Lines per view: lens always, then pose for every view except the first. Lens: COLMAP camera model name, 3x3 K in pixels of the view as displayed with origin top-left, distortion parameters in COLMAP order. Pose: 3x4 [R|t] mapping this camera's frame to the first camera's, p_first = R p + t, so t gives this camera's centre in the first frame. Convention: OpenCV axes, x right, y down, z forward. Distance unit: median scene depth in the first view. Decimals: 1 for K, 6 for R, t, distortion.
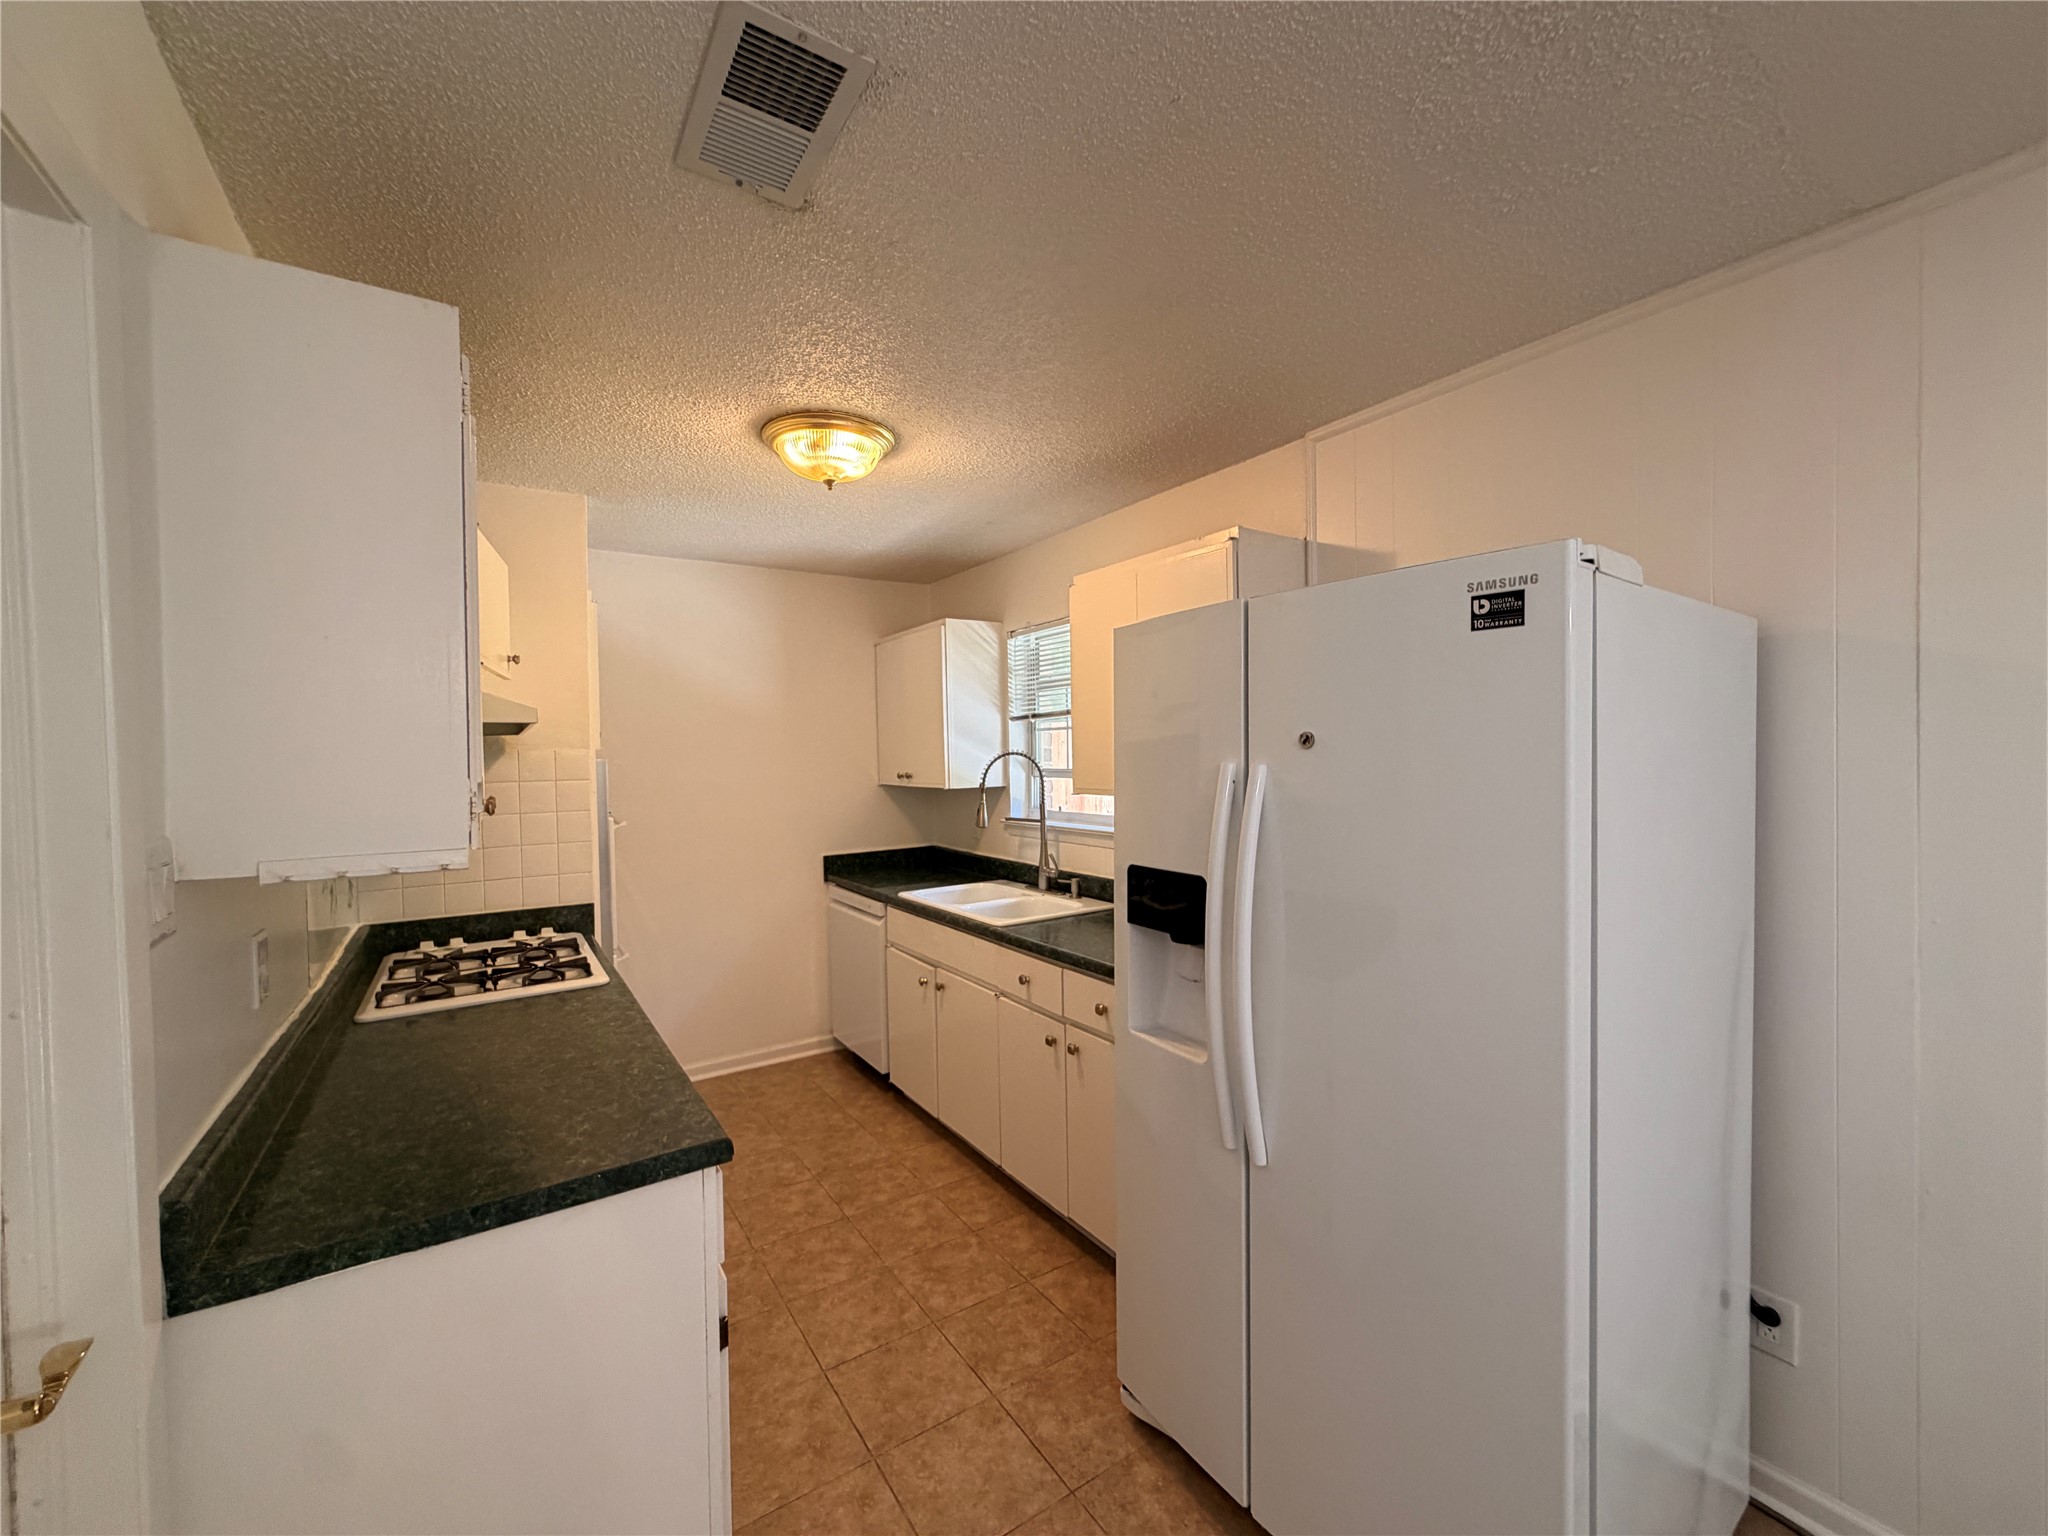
lens RADIAL K [[820.0, 0, 1017.2], [0, 820.0, 769.1], [0, 0, 1]] dist [0.002734, 0.000501]
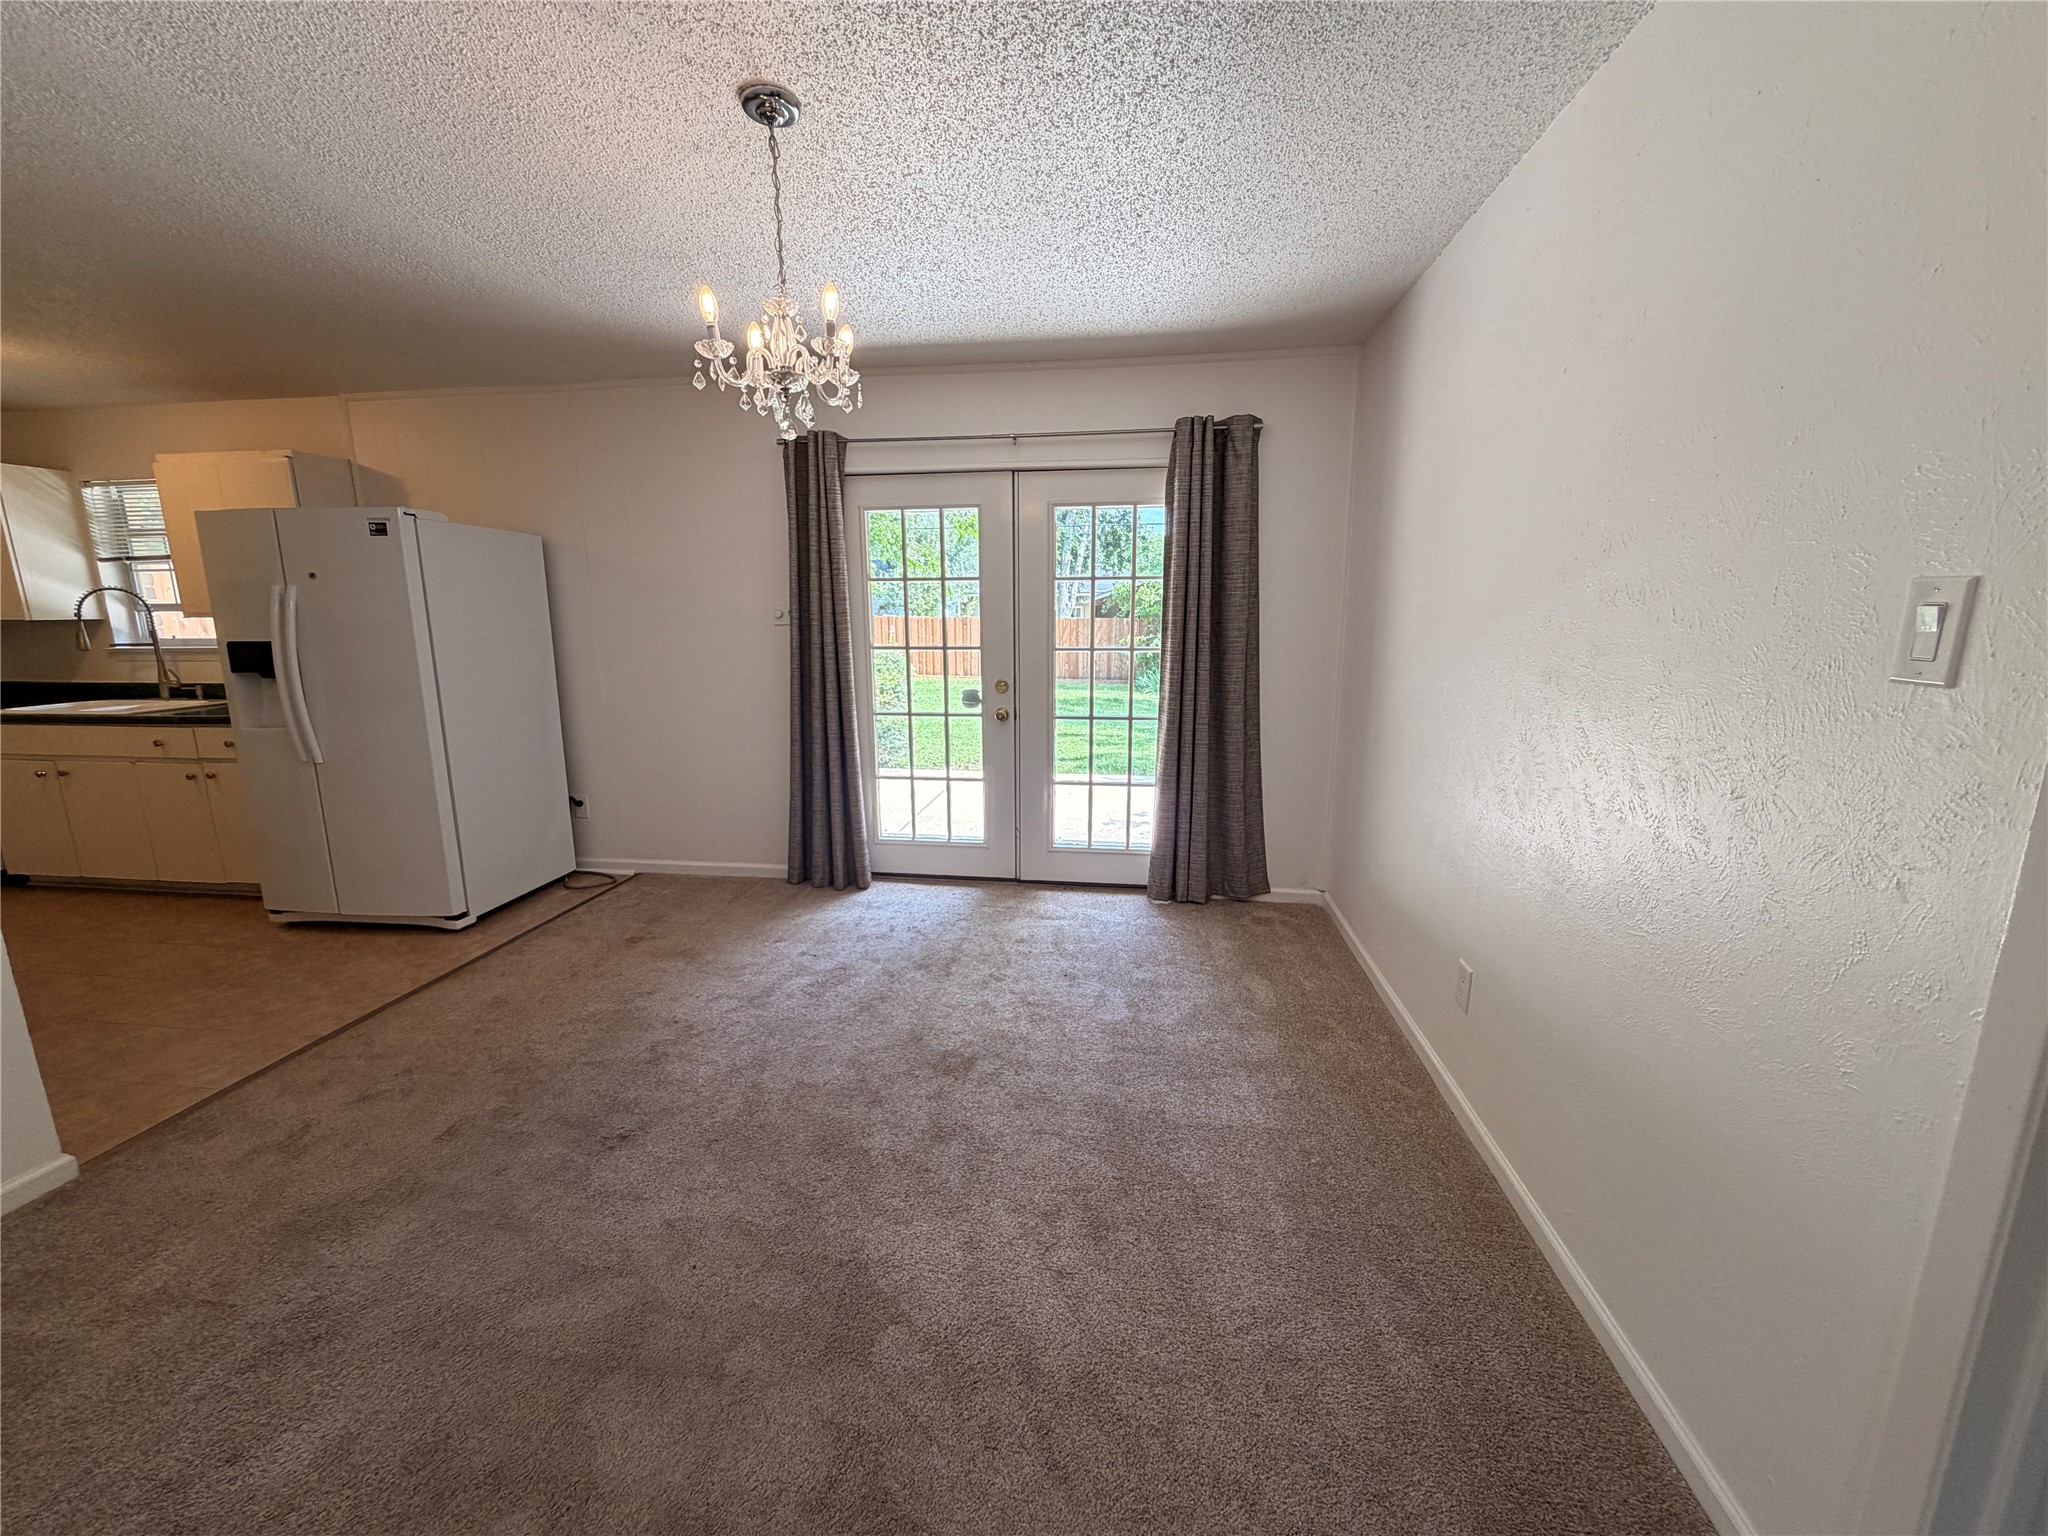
lens RADIAL K [[820.0, 0, 1017.2], [0, 820.0, 769.1], [0, 0, 1]] dist [0.002734, 0.000501]
pose [[0.665802, -0.133071, 0.734166, -0.040958], [0.011921, 0.985739, 0.167859, 0.054674], [-0.746033, -0.103008, 0.657894, -0.832516]]
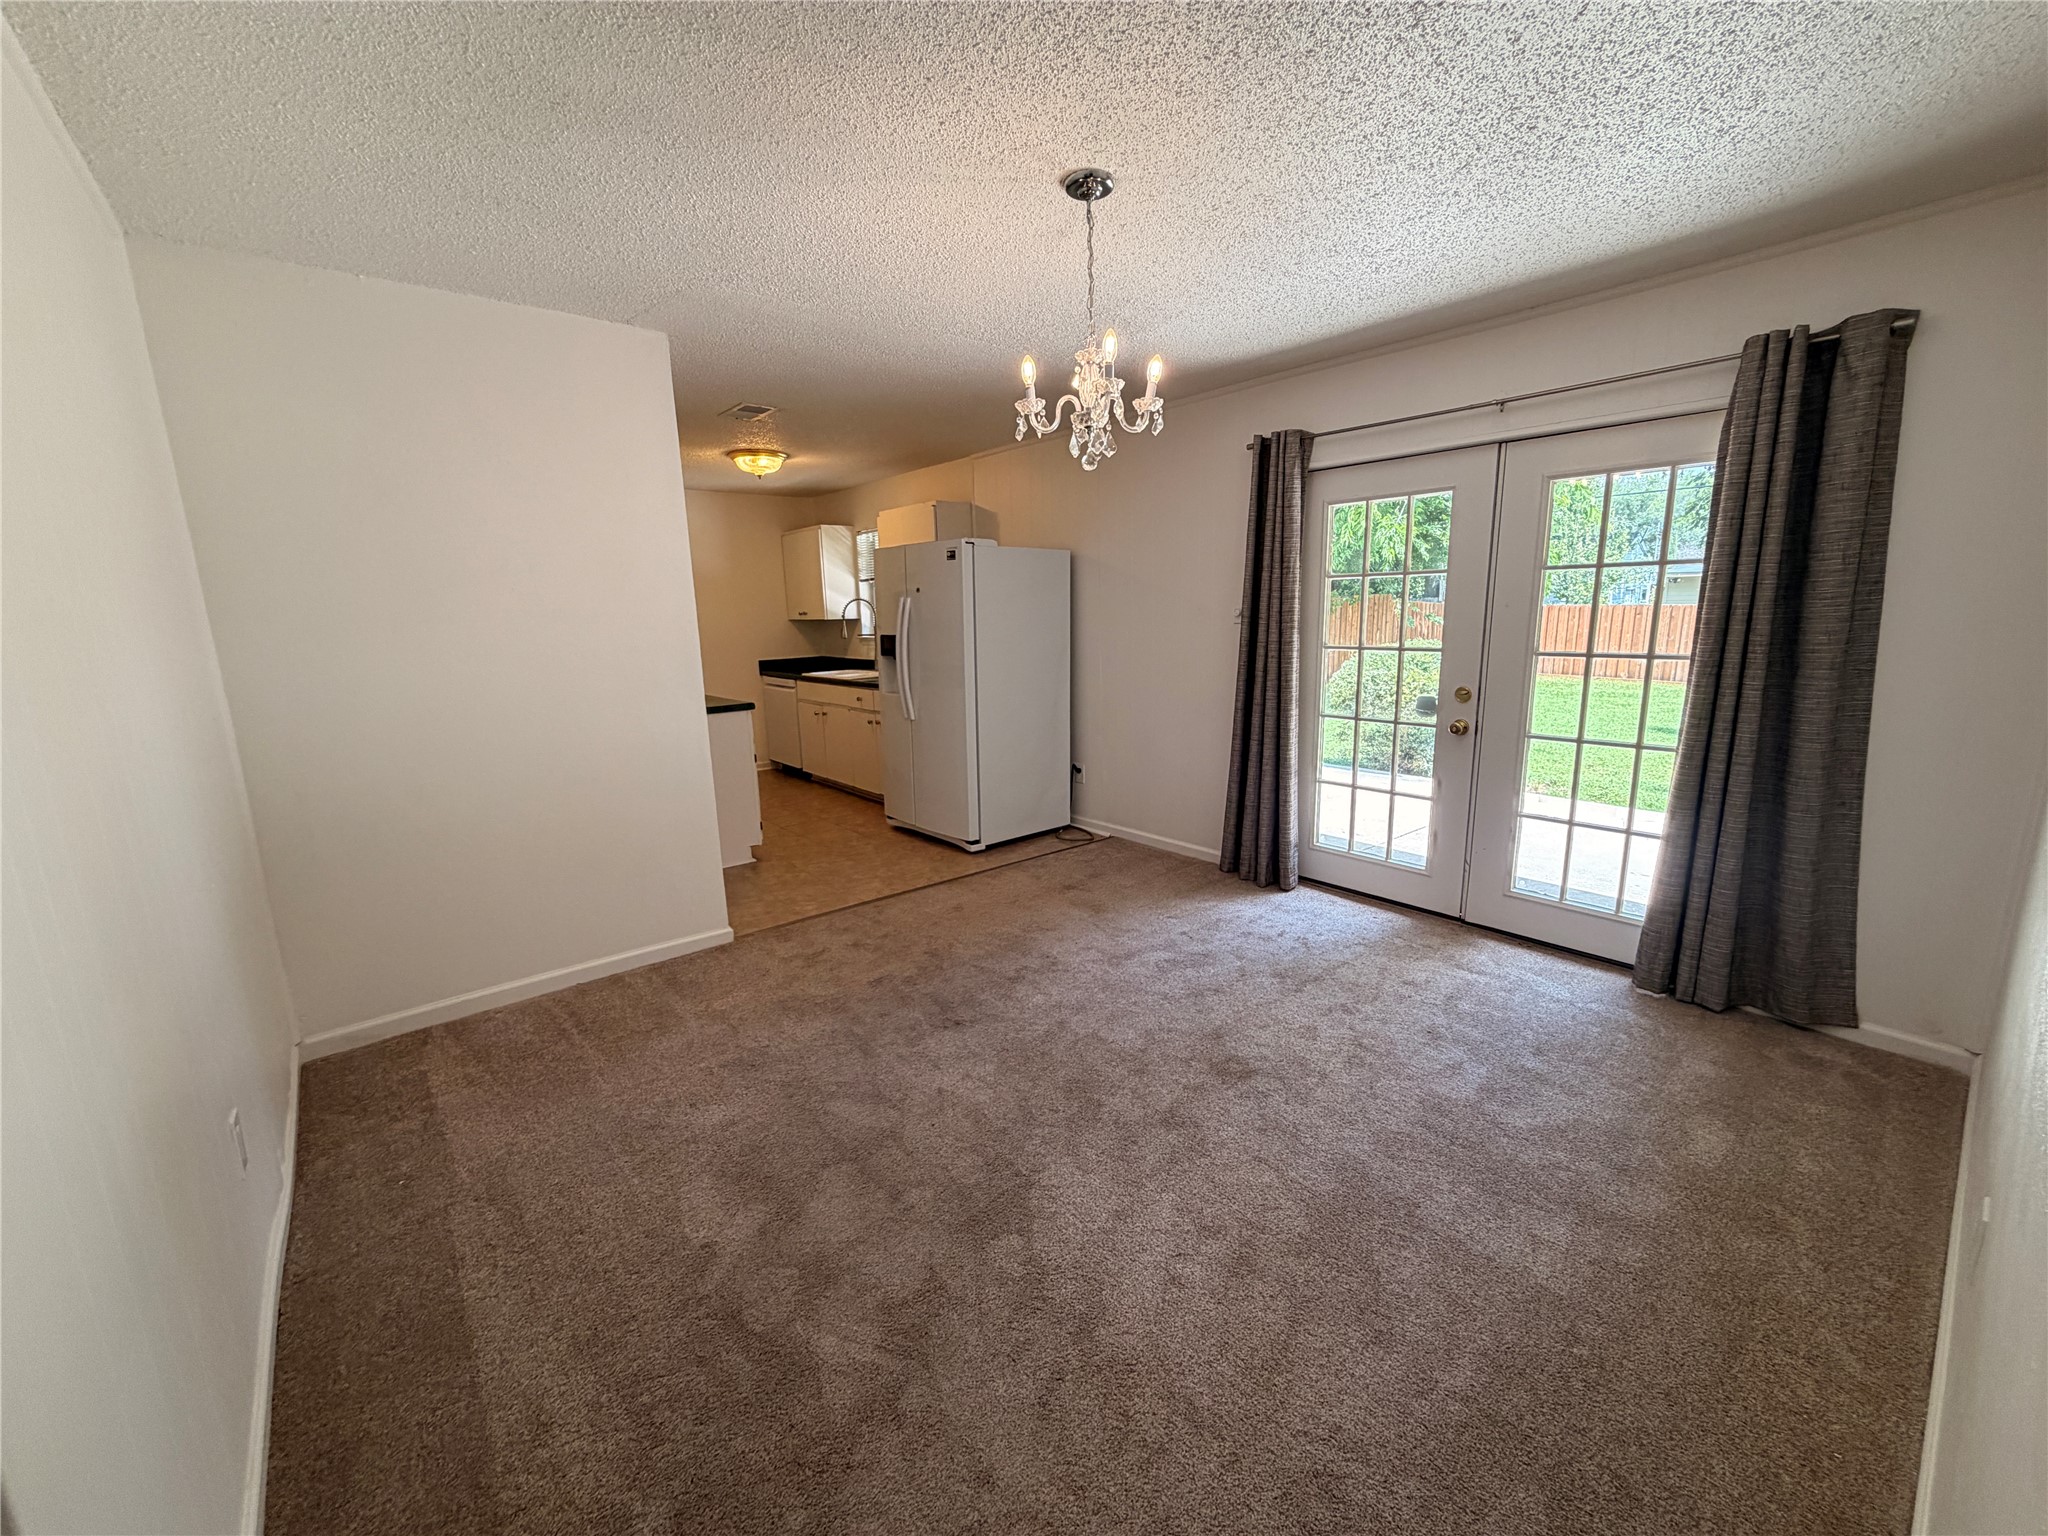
lens RADIAL K [[820.0, 0, 1017.2], [0, 820.0, 769.1], [0, 0, 1]] dist [0.002734, 0.000501]
pose [[0.994570, -0.027292, 0.100425, 0.158038], [0.009702, 0.985113, 0.171632, 0.045636], [-0.103614, -0.169725, 0.980029, -0.981143]]
